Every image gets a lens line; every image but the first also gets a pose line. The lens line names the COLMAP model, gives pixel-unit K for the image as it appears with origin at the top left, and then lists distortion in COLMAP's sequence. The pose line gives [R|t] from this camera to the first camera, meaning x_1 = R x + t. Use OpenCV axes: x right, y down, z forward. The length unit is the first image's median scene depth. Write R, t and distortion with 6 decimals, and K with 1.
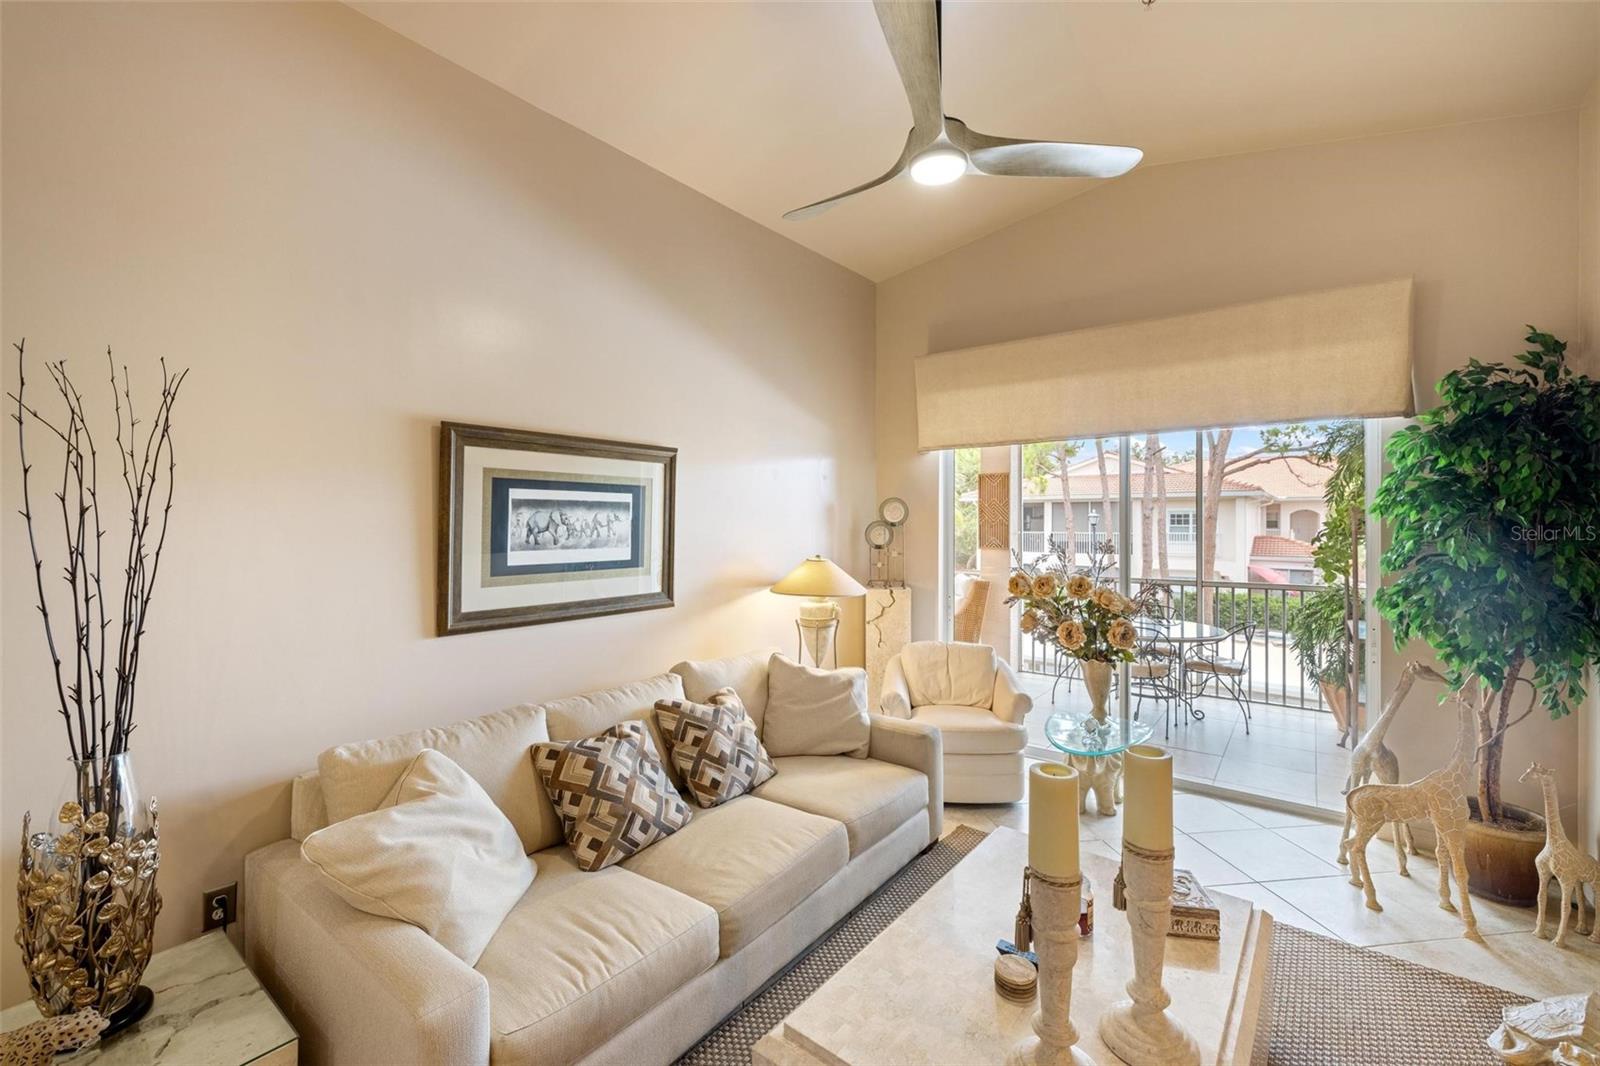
lens RADIAL K [[676.5, 0, 797.7], [0, 676.5, 519.4], [0, 0, 1]] dist [-0.000783, -0.000187]
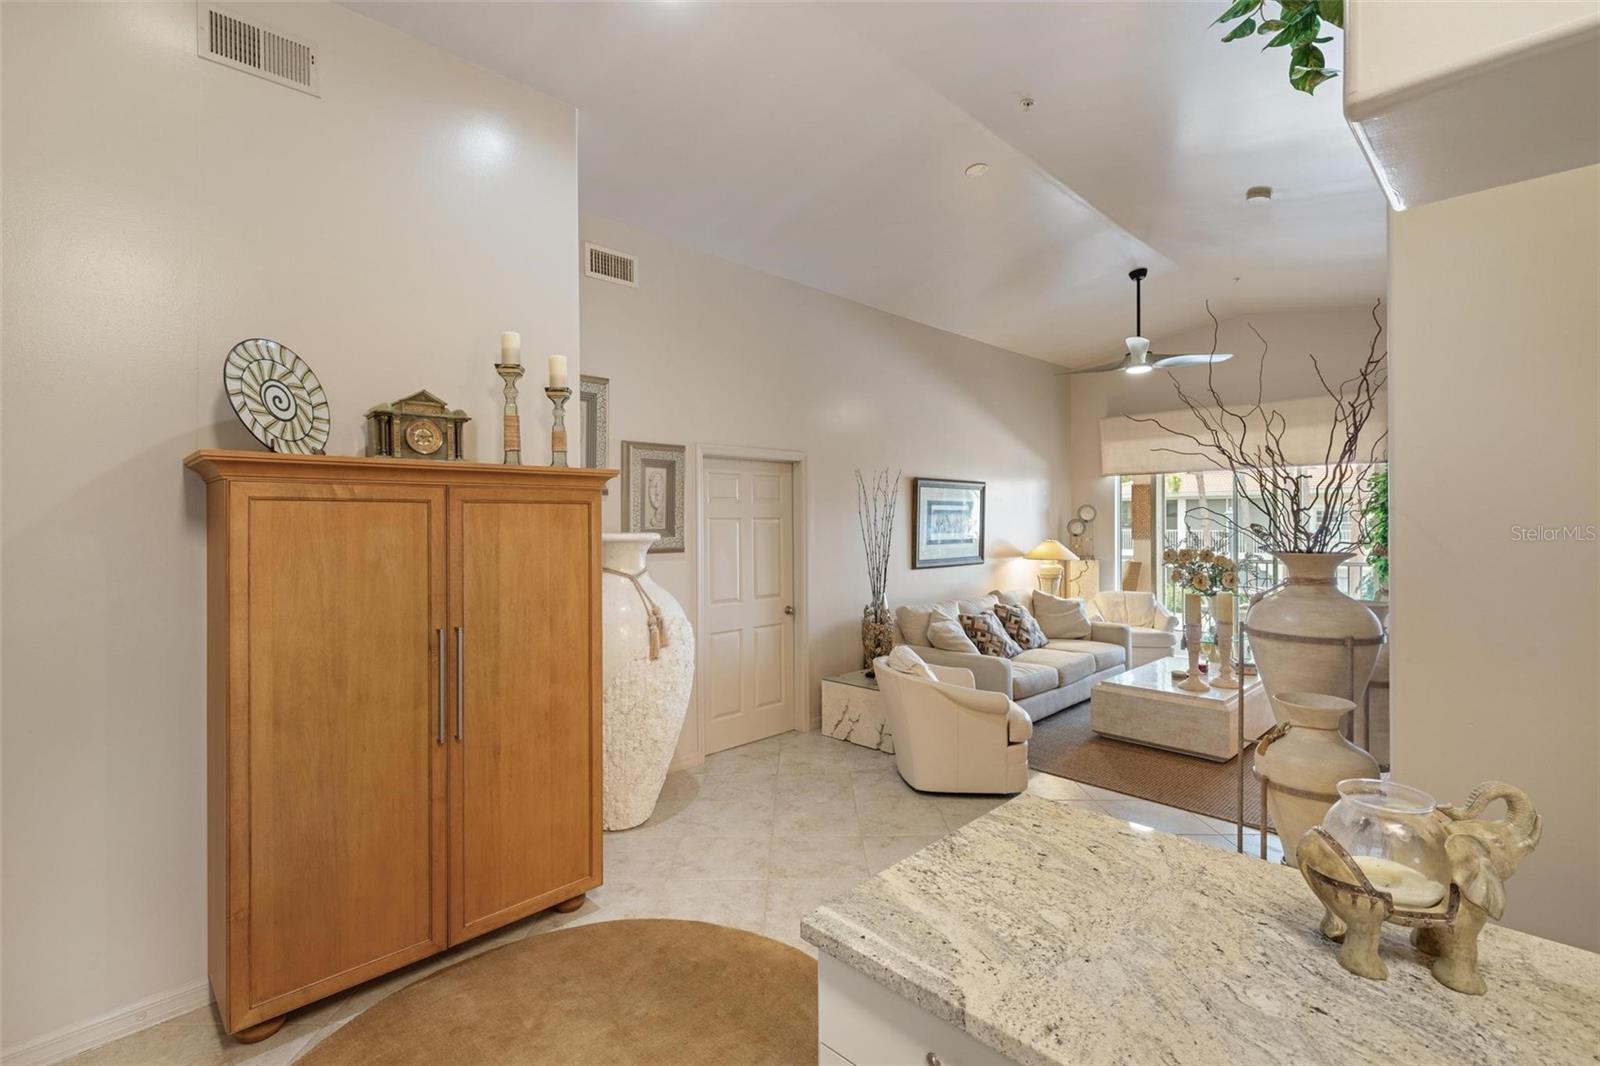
lens RADIAL K [[734.8, 0, 799.8], [0, 734.8, 518.5], [0, 0, 1]] dist [-0.000008, -0.000090]
pose [[0.992425, -0.005047, -0.122745, -0.480287], [0.005096, 0.999987, 0.000082, -0.003879], [0.122743, -0.000707, 0.992438, -1.237886]]
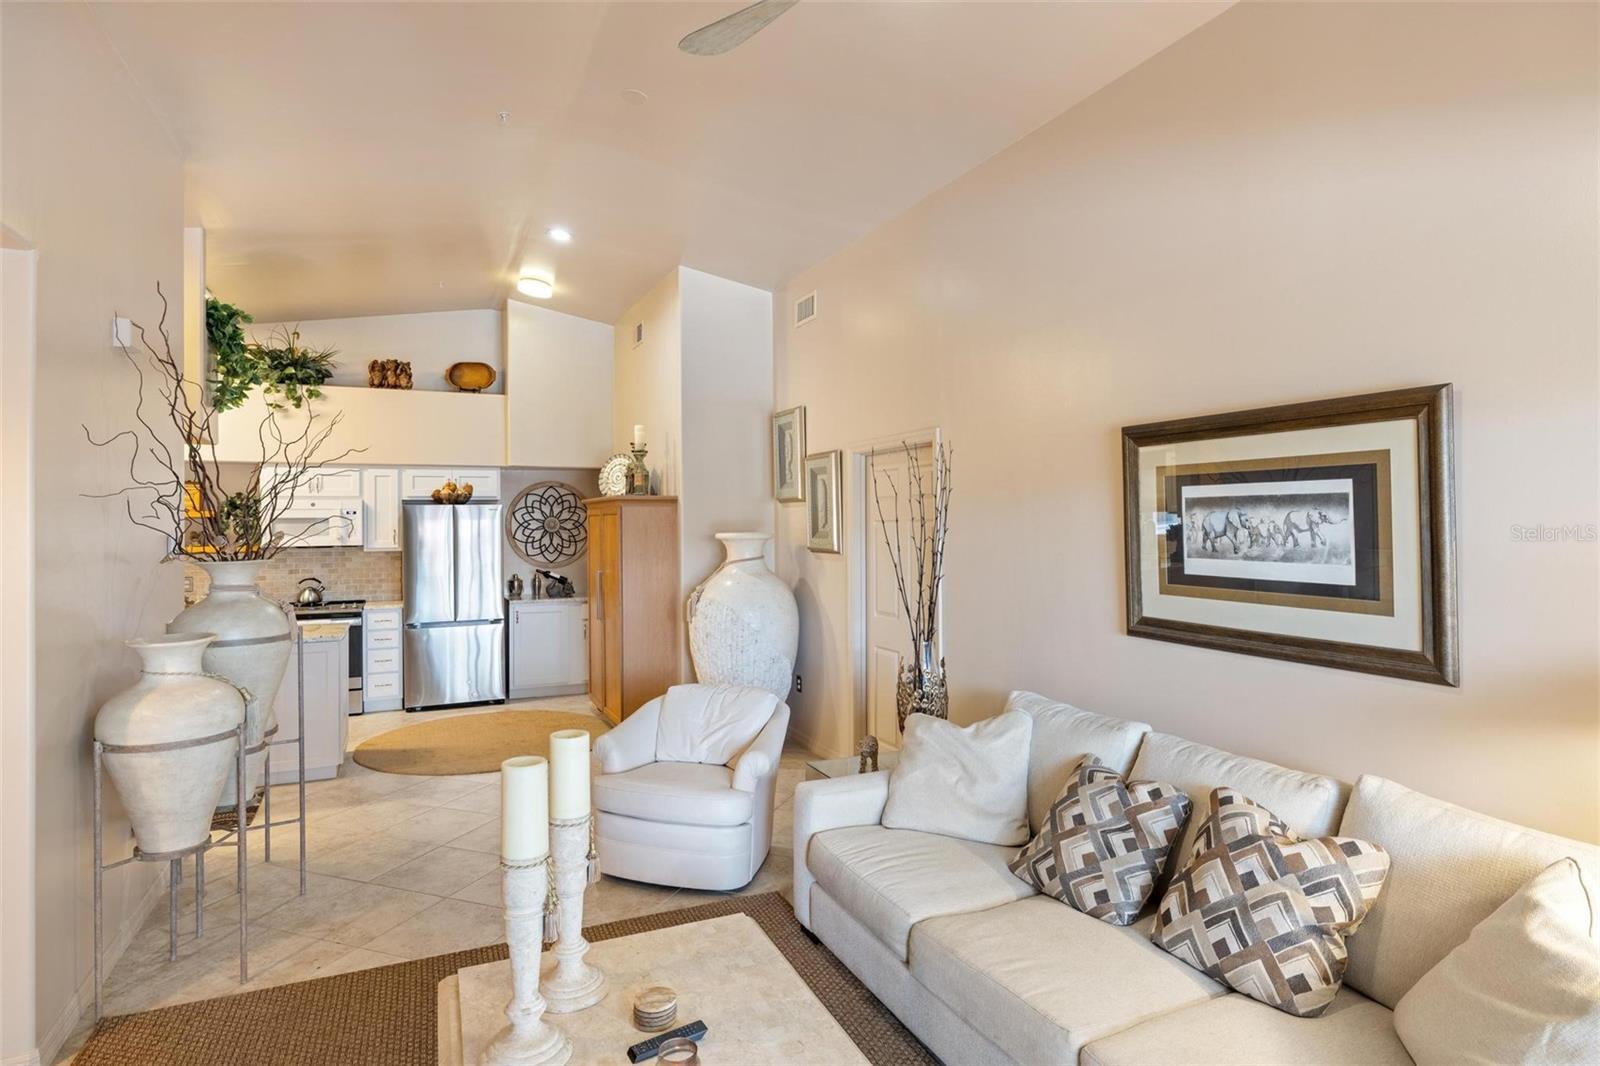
lens RADIAL K [[860.8, 0, 801.3], [0, 860.8, 518.8], [0, 0, 1]] dist [-0.000946, 0.000631]
pose [[-0.467625, -0.002194, -0.883924, 0.688624], [0.006064, 0.999965, -0.005690, -0.000096], [0.883906, -0.008021, -0.467596, 0.931753]]
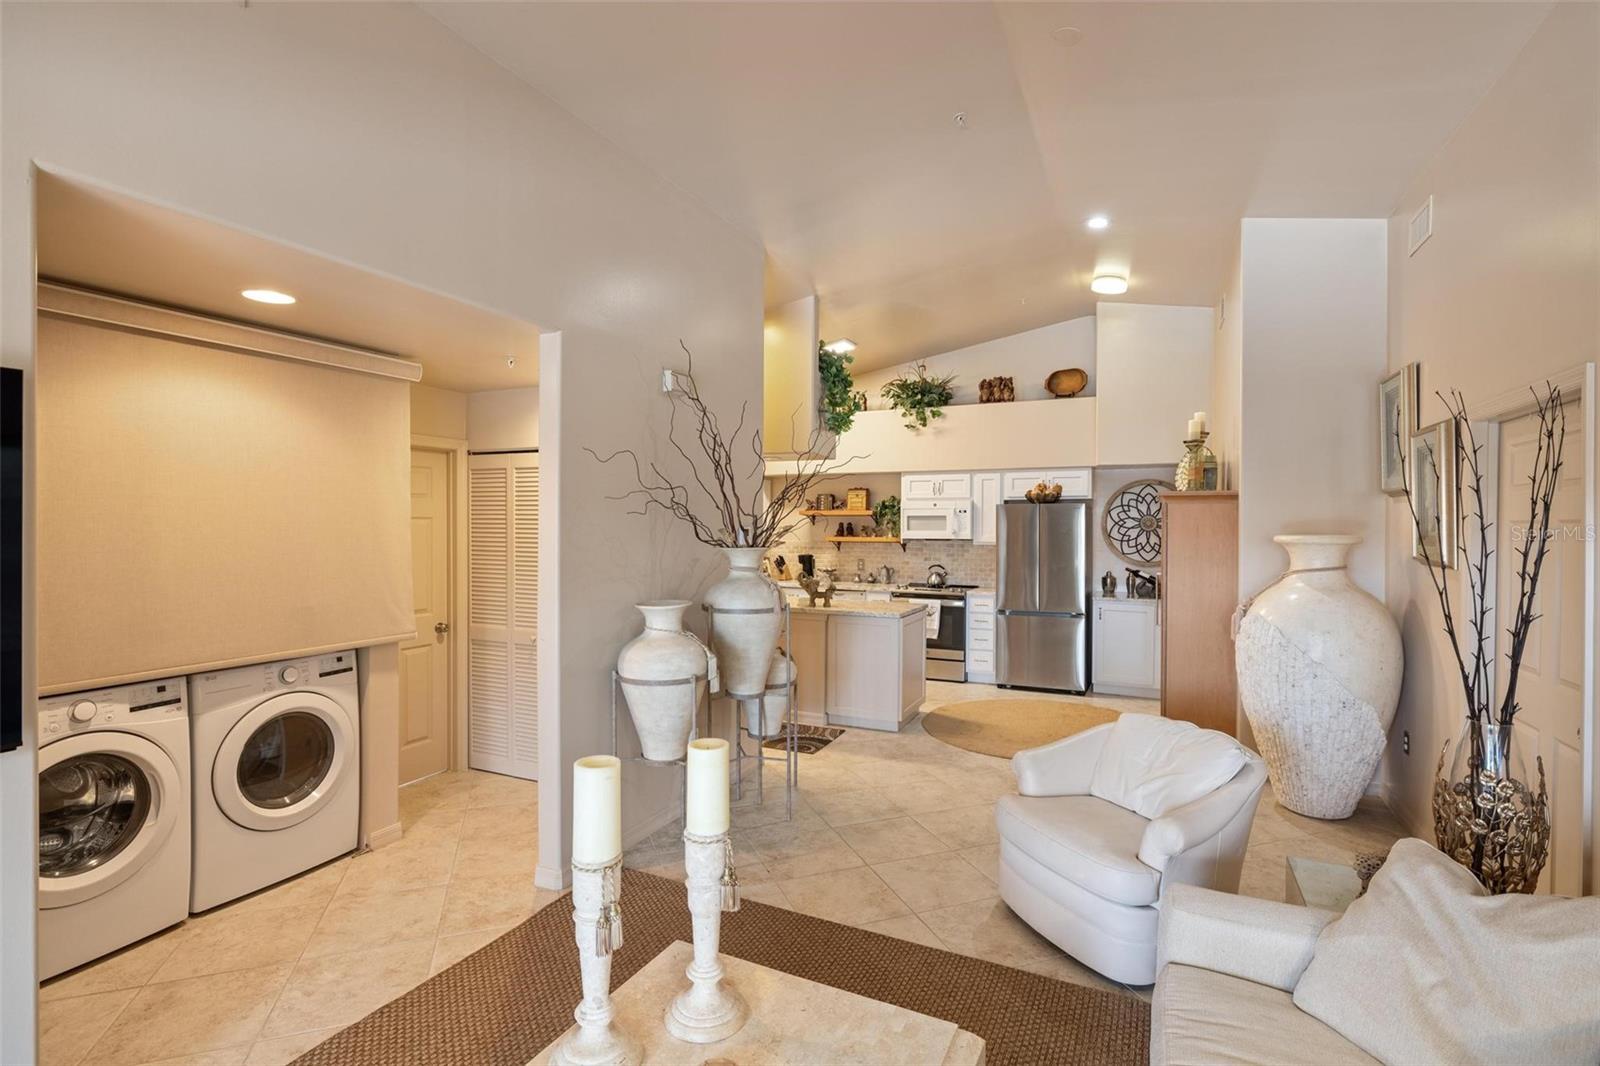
lens RADIAL K [[752.3, 0, 804.8], [0, 752.3, 526.9], [0, 0, 1]] dist [-0.002989, 0.000355]
pose [[-0.976284, -0.003766, -0.216462, 0.223620], [-0.005181, 0.999969, 0.005971, 0.000967], [0.216433, 0.006951, -0.976273, 1.008952]]
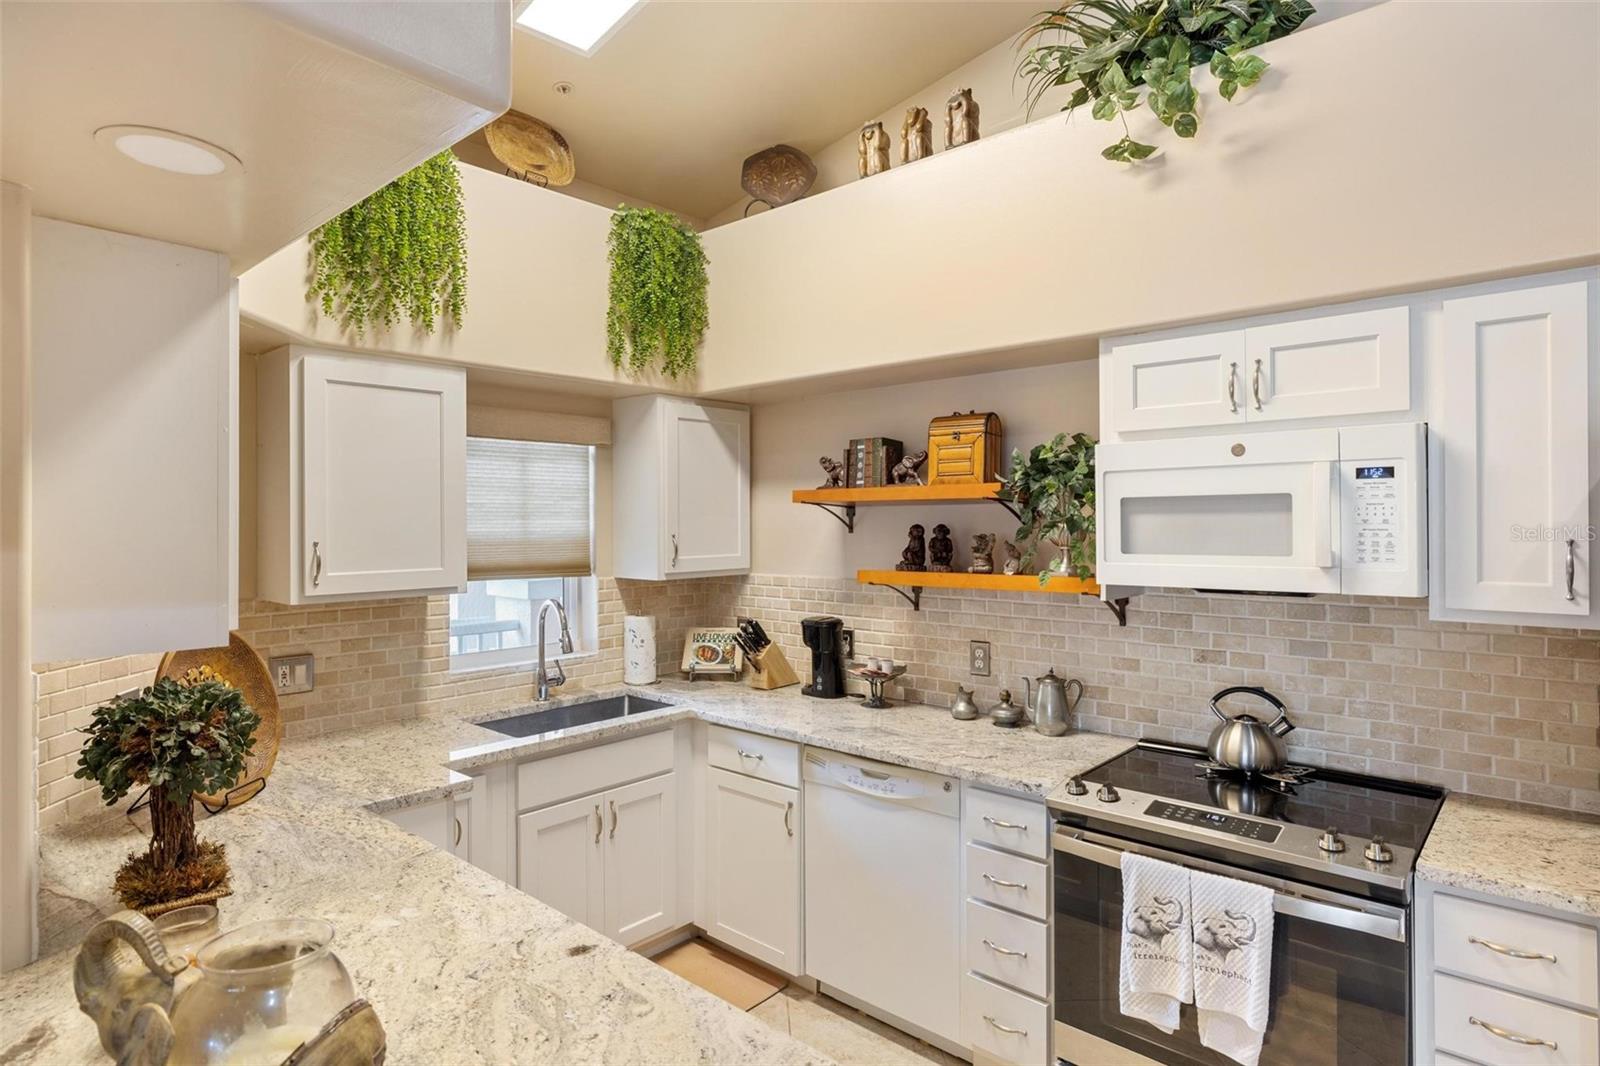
lens RADIAL K [[860.8, 0, 801.3], [0, 860.8, 518.8], [0, 0, 1]] dist [-0.000946, 0.000631]
pose [[-0.997162, 0.002881, 0.075230, -0.415274], [0.002472, 0.999982, -0.005526, -0.001477], [-0.075245, -0.005325, -0.997151, -0.558365]]
